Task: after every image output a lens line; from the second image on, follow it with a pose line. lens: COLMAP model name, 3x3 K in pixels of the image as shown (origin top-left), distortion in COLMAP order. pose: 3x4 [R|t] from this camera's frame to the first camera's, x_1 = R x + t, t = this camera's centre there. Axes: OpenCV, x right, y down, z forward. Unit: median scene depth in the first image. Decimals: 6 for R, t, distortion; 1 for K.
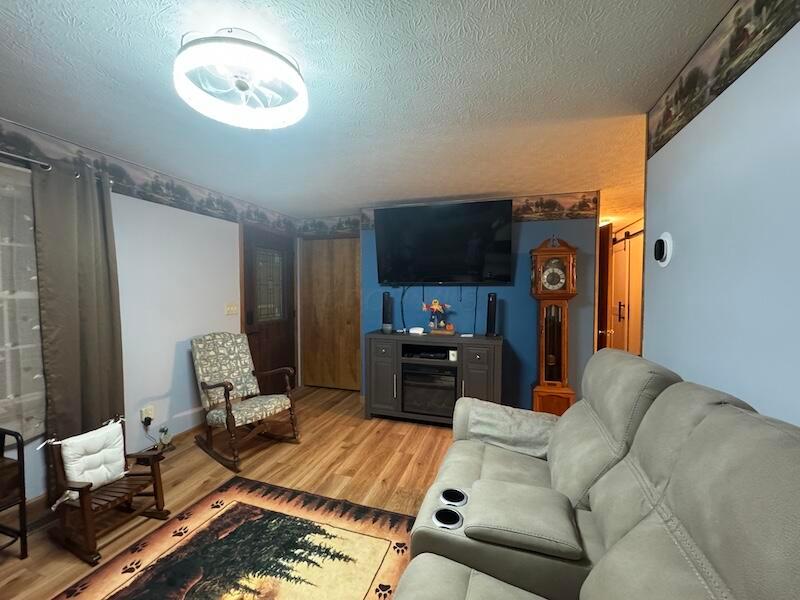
lens RADIAL K [[331.7, 0, 400.0], [0, 331.7, 300.0], [0, 0, 1]] dist [-0.002373, -0.000314]
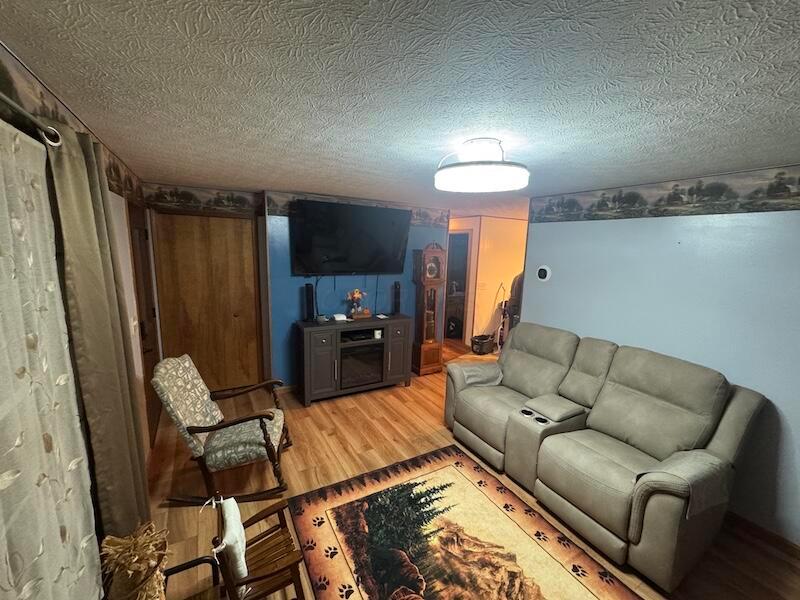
lens RADIAL K [[331.7, 0, 400.0], [0, 331.7, 300.0], [0, 0, 1]] dist [-0.002373, -0.000314]
pose [[0.672438, -0.100363, 0.733317, -0.743877], [-0.007536, 0.989784, 0.142374, -0.149691], [-0.740115, -0.101264, 0.664812, 0.136052]]
